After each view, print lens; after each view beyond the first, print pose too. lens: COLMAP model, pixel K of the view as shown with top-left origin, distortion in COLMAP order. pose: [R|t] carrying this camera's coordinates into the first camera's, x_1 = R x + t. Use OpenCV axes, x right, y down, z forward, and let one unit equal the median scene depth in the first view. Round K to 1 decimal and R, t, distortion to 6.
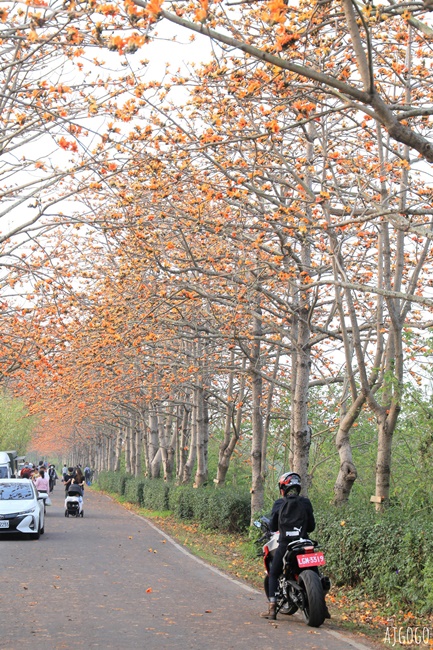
lens RADIAL K [[1564.6, 0, 216.5], [0, 1564.6, 325.0], [0, 0, 1]] dist [0.301136, 0.215355]
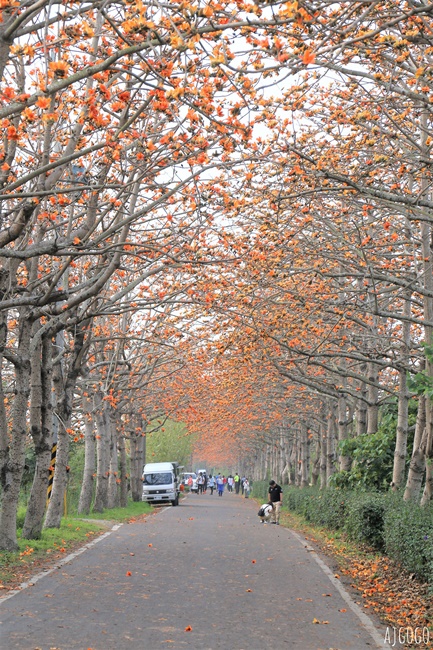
lens RADIAL K [[1927.2, 0, 205.2], [0, 1927.2, 324.3], [0, 0, 1]] dist [0.626971, -0.101516]
pose [[0.993285, 0.002694, -0.115660, 0.131370], [-0.001712, 0.999962, 0.008585, -0.078974], [0.115679, -0.008329, 0.993252, -0.969392]]
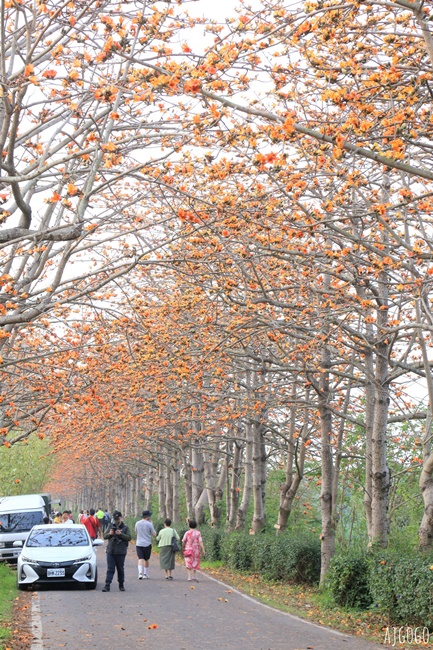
lens RADIAL K [[1927.2, 0, 205.2], [0, 1927.2, 324.3], [0, 0, 1]] dist [0.626971, -0.101516]
pose [[0.999743, -0.006052, -0.021852, -0.019141], [0.005913, 0.999962, -0.006423, -0.010914], [0.021890, 0.006292, 0.999741, -0.130550]]
